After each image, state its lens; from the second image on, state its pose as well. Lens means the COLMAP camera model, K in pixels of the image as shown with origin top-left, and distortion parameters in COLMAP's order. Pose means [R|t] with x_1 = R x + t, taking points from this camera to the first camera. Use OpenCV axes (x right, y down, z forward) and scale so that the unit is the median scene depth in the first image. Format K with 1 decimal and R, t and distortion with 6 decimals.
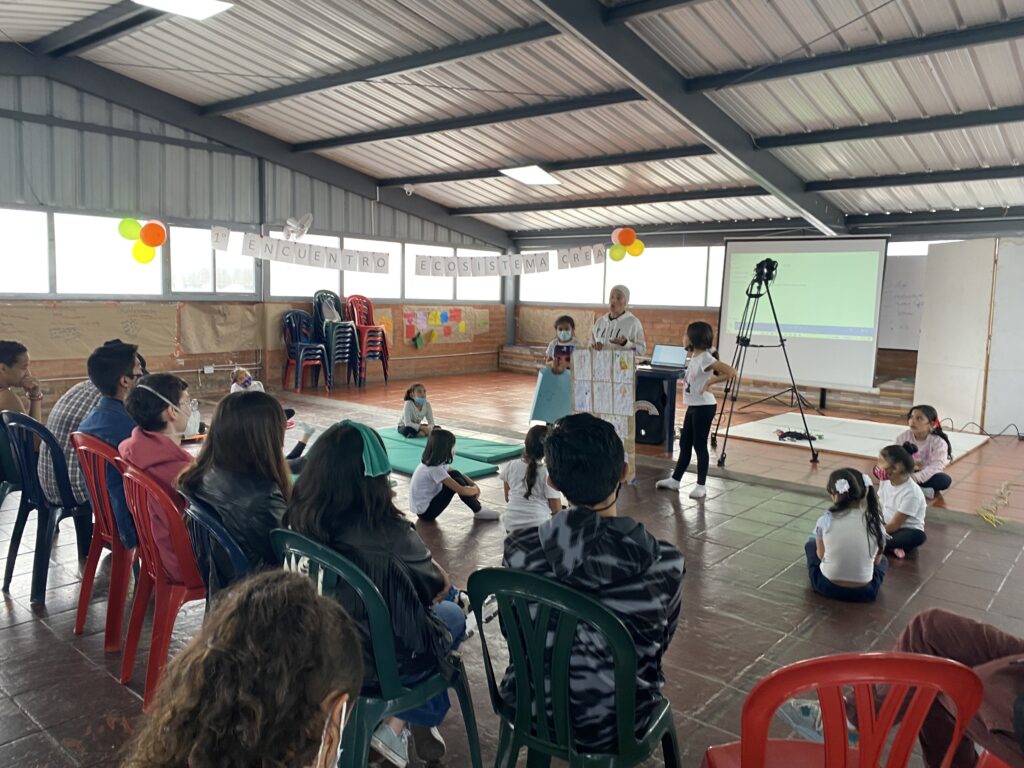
lens RADIAL K [[783.0, 0, 503.7], [0, 783.0, 373.6], [0, 0, 1]] dist [0.036762, -0.041955]
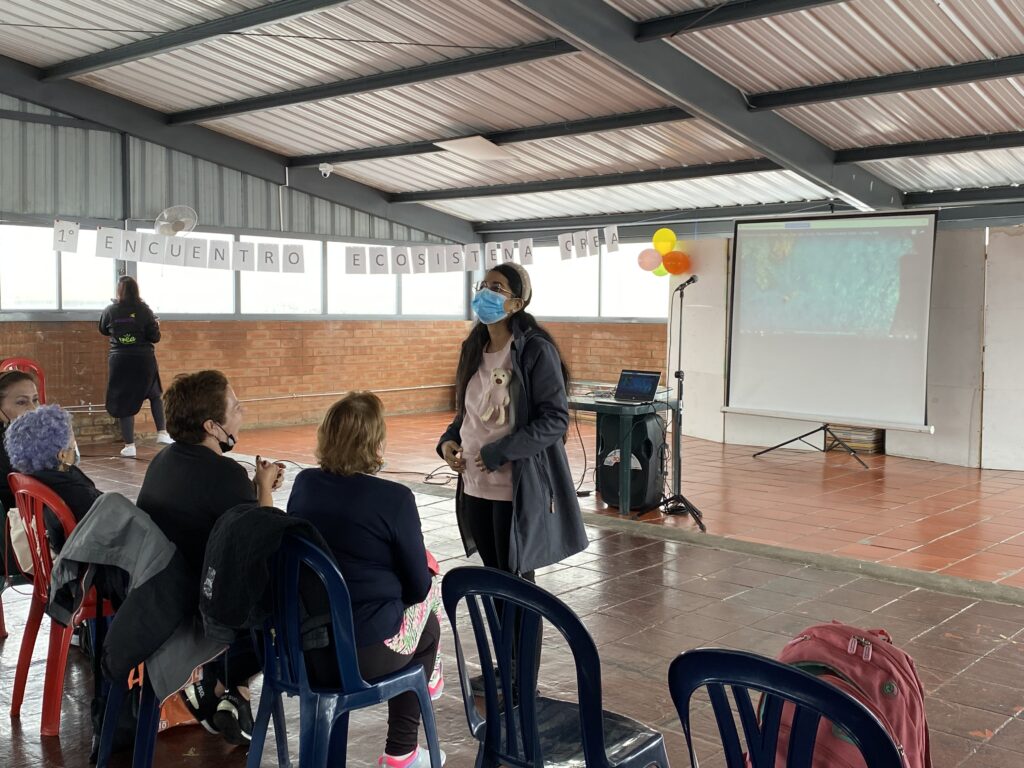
lens RADIAL K [[1096.1, 0, 509.0], [0, 1096.1, 370.1], [0, 0, 1]] dist [0.033545, 0.000000]
pose [[0.999577, -0.015130, -0.024840, 0.086403], [0.013969, 0.998832, -0.046249, 0.009166], [0.025511, 0.045882, 0.998621, -0.043173]]
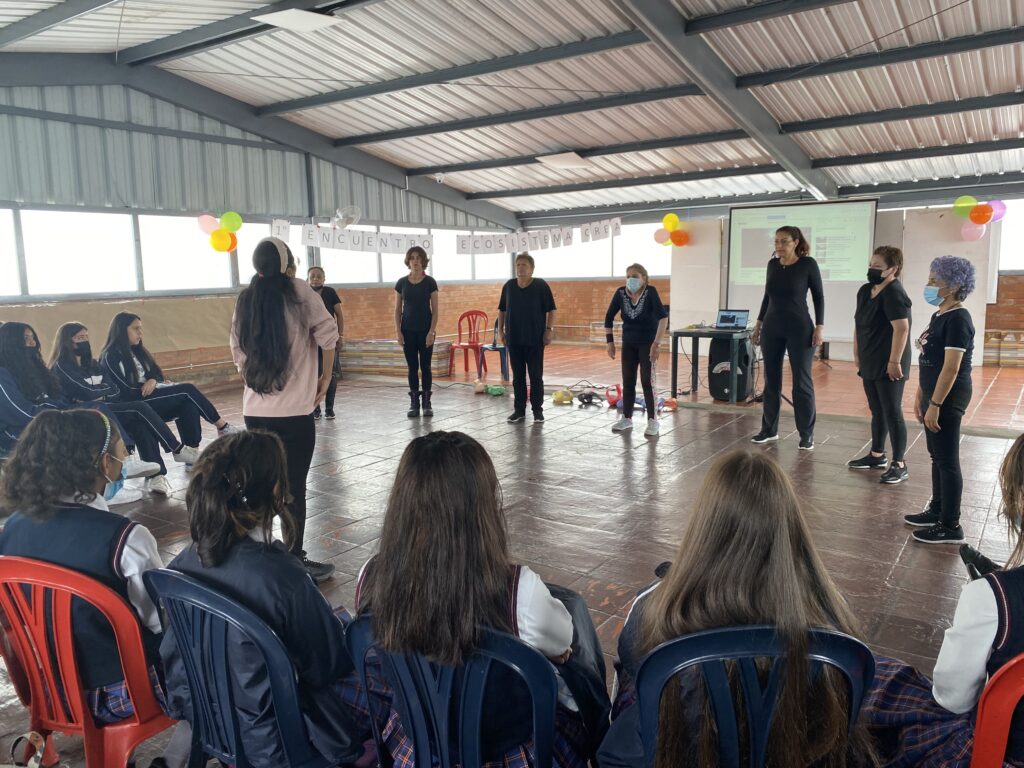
lens RADIAL K [[783.0, 0, 513.9], [0, 783.0, 377.4], [0, 0, 1]] dist [0.036762, -0.041955]
pose [[0.993647, -0.060749, 0.094743, -0.152516], [0.057625, 0.997711, 0.035375, 0.004253], [-0.096675, -0.029691, 0.994873, -0.086079]]
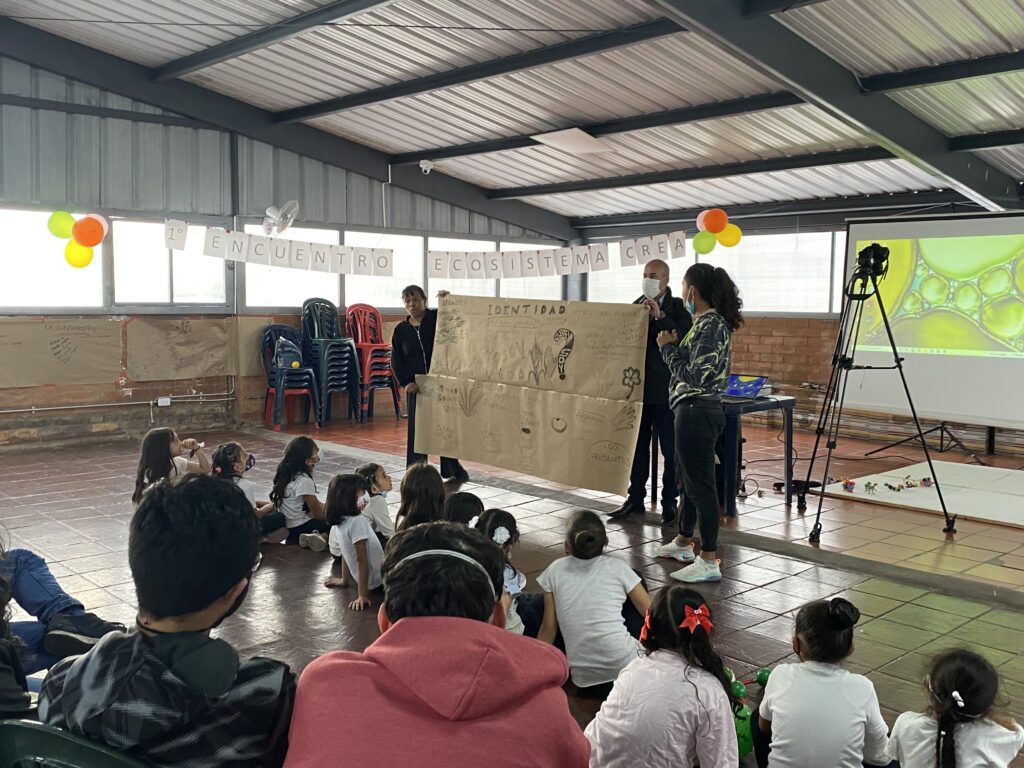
lens RADIAL K [[997.0, 0, 508.9], [0, 997.0, 380.9], [0, 0, 1]] dist [0.026800, 0.000000]
pose [[0.992578, -0.004404, -0.121533, 0.086215], [0.001646, 0.999739, -0.022780, -0.002297], [0.121602, 0.022411, 0.992326, 0.048077]]
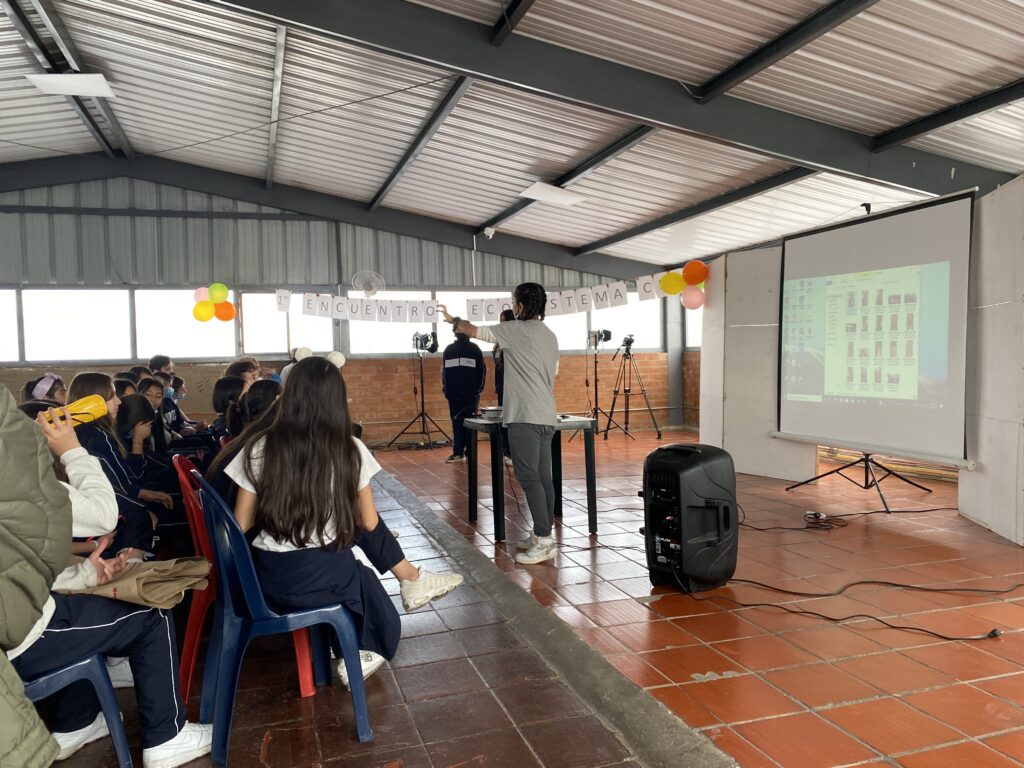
lens RADIAL K [[783.0, 0, 499.5], [0, 783.0, 391.3], [0, 0, 1]] dist [0.036762, -0.041955]
pose [[0.845545, -0.022193, -0.533443, 0.417493], [-0.011100, 0.998189, -0.059123, 0.007100], [0.533789, 0.055912, 0.843767, 0.261504]]
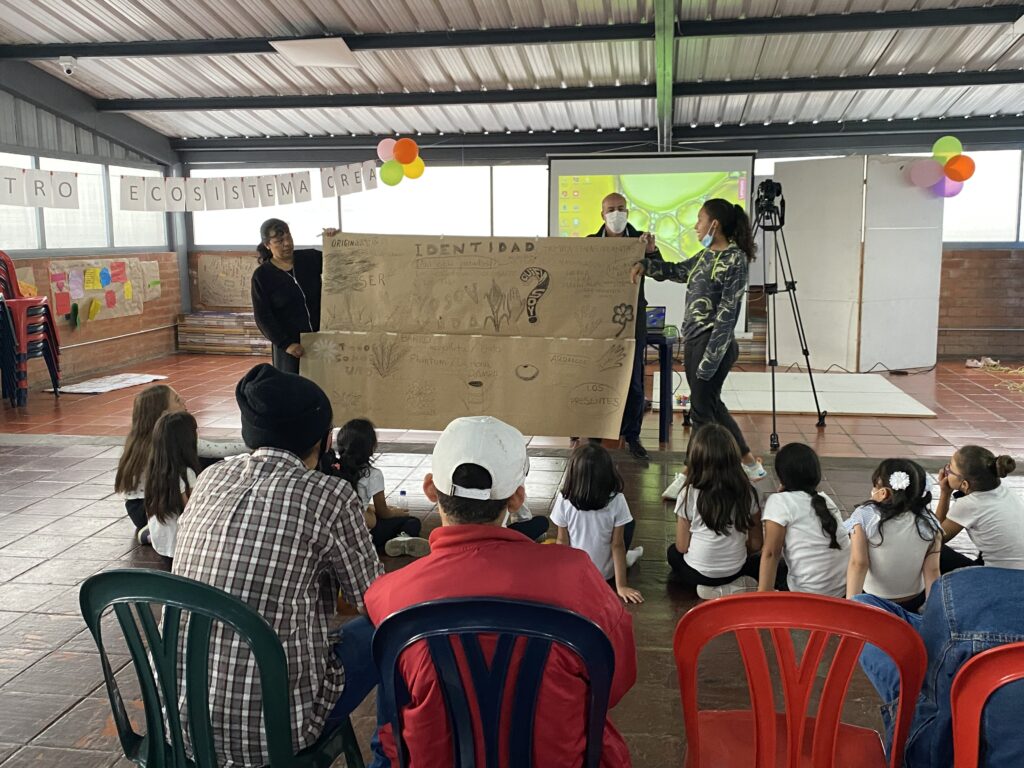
lens RADIAL K [[997.0, 0, 518.7], [0, 997.0, 375.5], [0, 0, 1]] dist [0.026800, 0.000000]
pose [[0.847572, -0.107881, 0.519599, -0.277698], [0.083007, 0.994018, 0.070980, -0.029893], [-0.524148, -0.017030, 0.851457, 0.190193]]
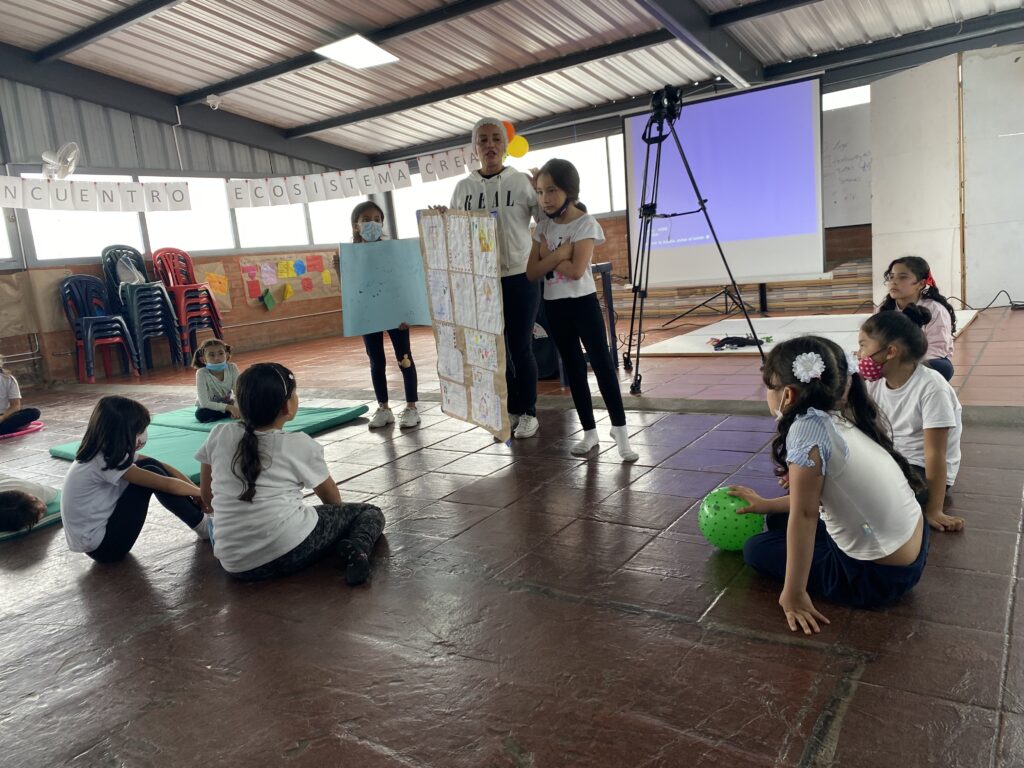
lens RADIAL K [[783.0, 0, 510.7], [0, 783.0, 381.0], [0, 0, 1]] dist [0.036762, -0.041955]
pose [[0.987351, -0.138925, 0.076404, 0.076936], [0.134915, 0.989308, 0.055382, 0.035400], [-0.083281, -0.044373, 0.995538, 0.216266]]
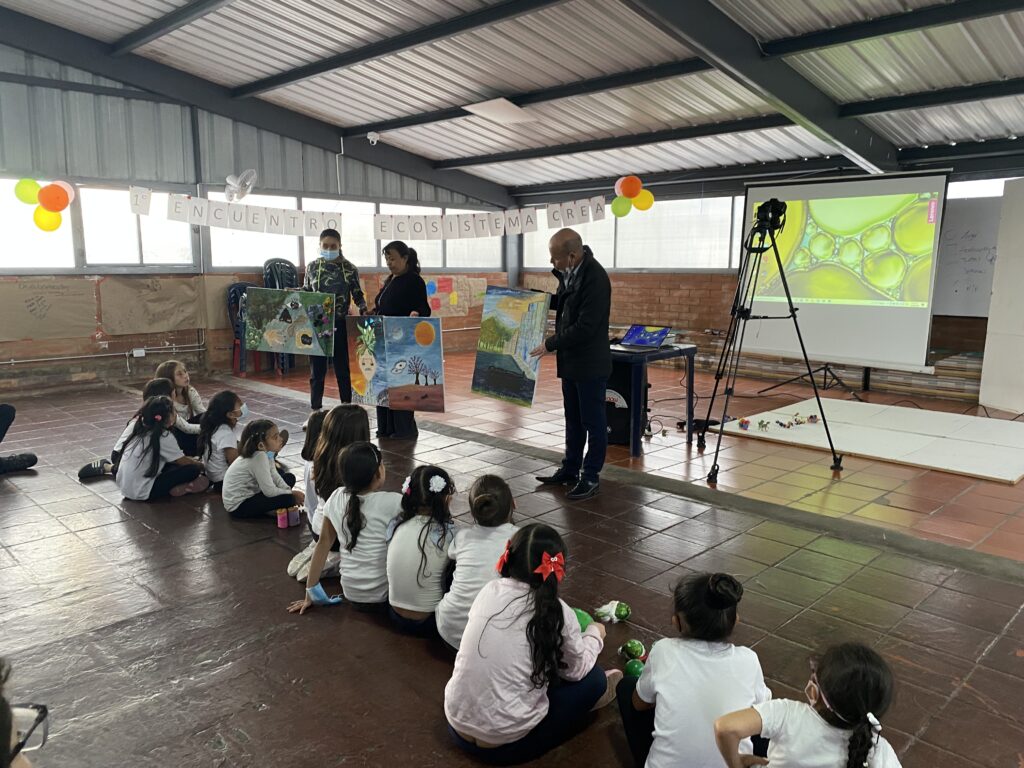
lens RADIAL K [[783.0, 0, 501.9], [0, 783.0, 392.4], [0, 0, 1]] dist [0.036762, -0.041955]
pose [[0.995734, -0.007689, -0.091951, 0.106534], [0.013328, 0.998057, 0.060868, -0.008887], [0.091305, -0.061834, 0.993901, 0.155857]]
